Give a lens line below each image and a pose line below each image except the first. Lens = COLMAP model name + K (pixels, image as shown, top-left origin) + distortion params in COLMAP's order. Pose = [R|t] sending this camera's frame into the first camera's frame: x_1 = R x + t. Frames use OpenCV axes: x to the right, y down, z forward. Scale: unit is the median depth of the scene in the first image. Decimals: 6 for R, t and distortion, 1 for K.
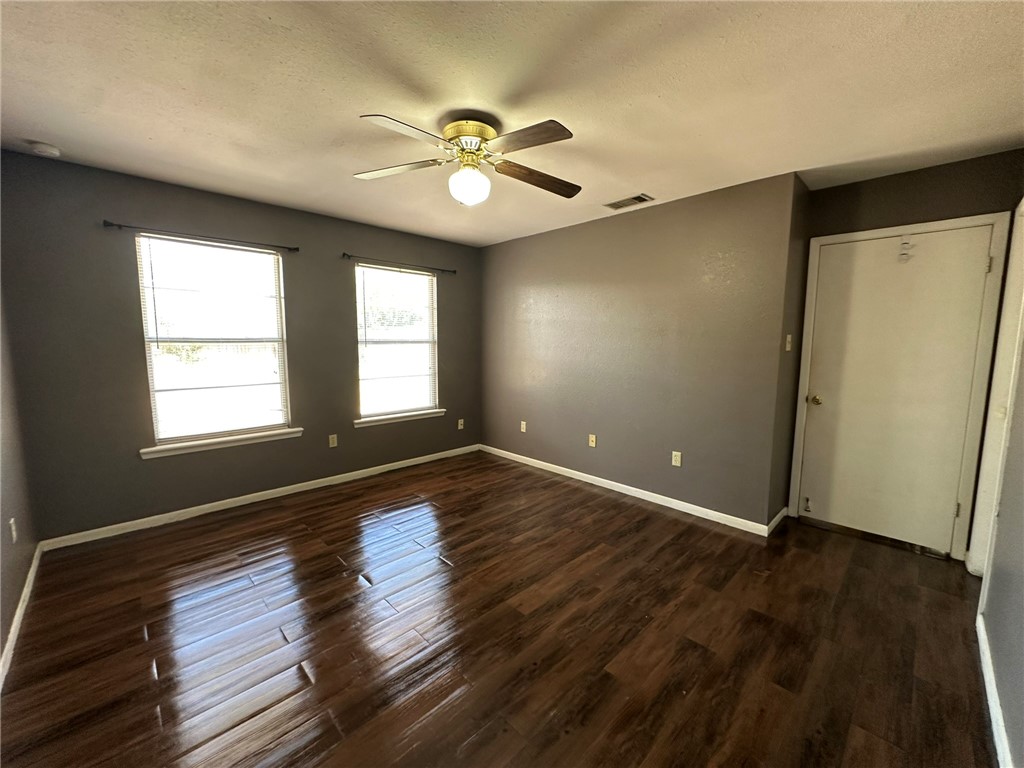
lens RADIAL K [[408.6, 0, 514.2], [0, 408.6, 380.6], [0, 0, 1]] dist [-0.004305, -0.000360]
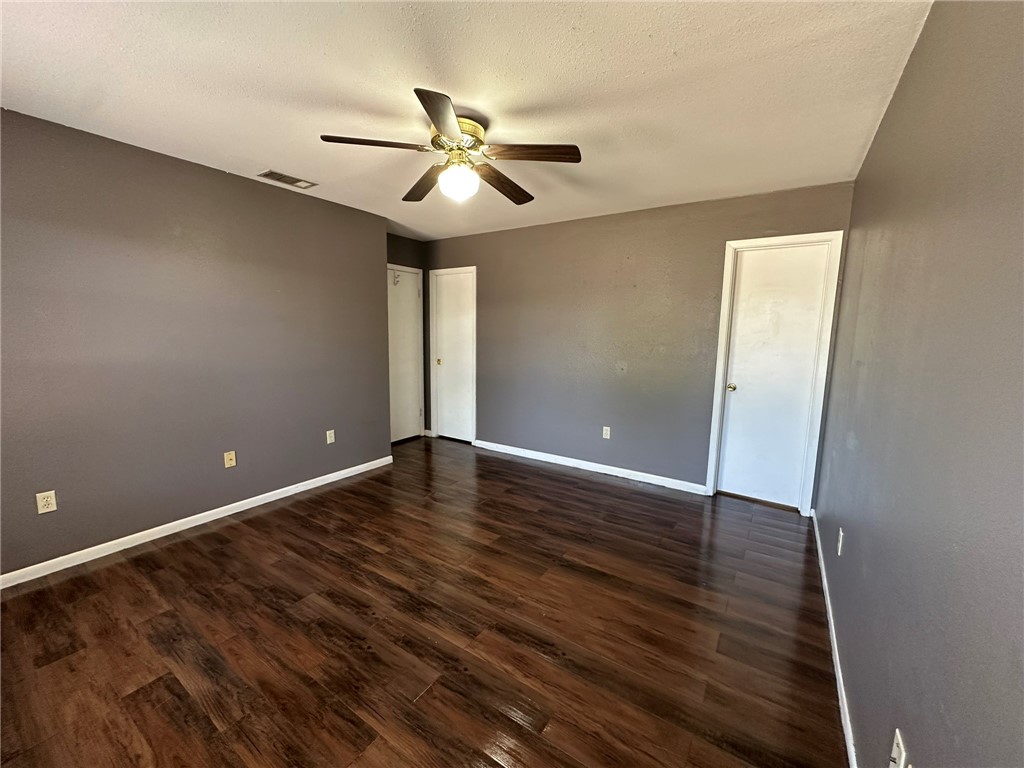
lens RADIAL K [[408.6, 0, 508.6], [0, 408.6, 381.7], [0, 0, 1]] dist [-0.004305, -0.000360]
pose [[-0.198444, -0.134099, 0.970895, -0.839624], [0.080423, 0.985028, 0.152488, -0.095933], [-0.976807, 0.108343, -0.184689, 0.795254]]
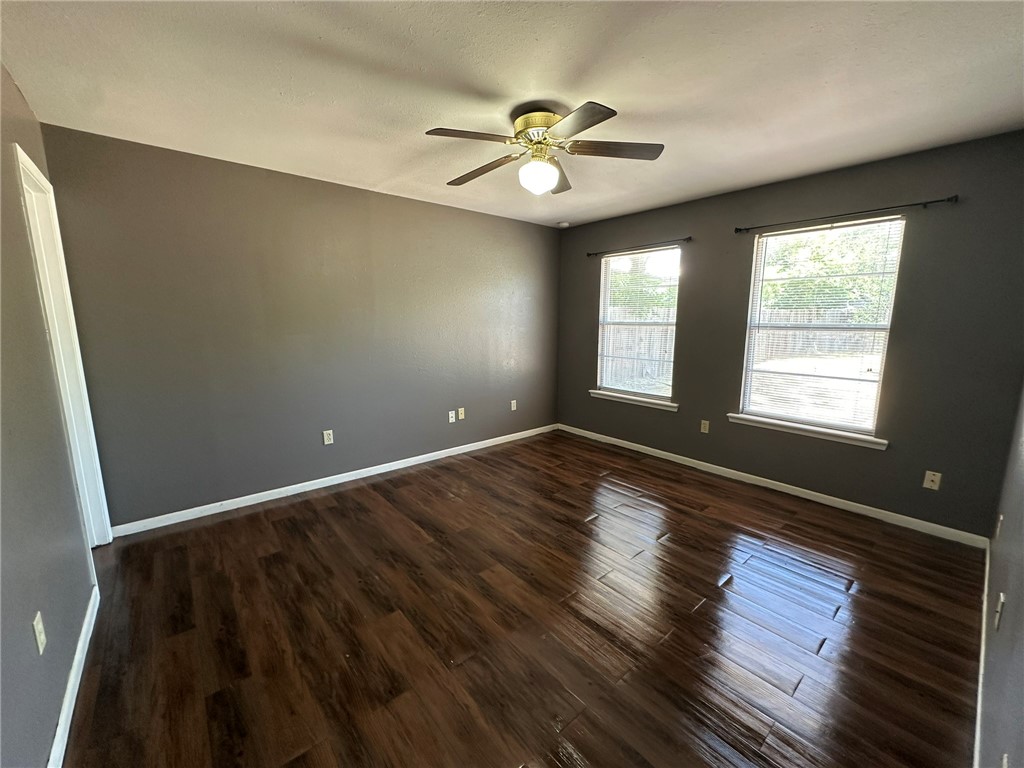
lens RADIAL K [[408.6, 0, 517.9], [0, 408.6, 388.7], [0, 0, 1]] dist [-0.004305, -0.000360]
pose [[-0.067383, 0.162979, -0.984326, 0.706035], [-0.103526, 0.980101, 0.169367, -0.083294], [0.992342, 0.113316, -0.049170, 0.751287]]
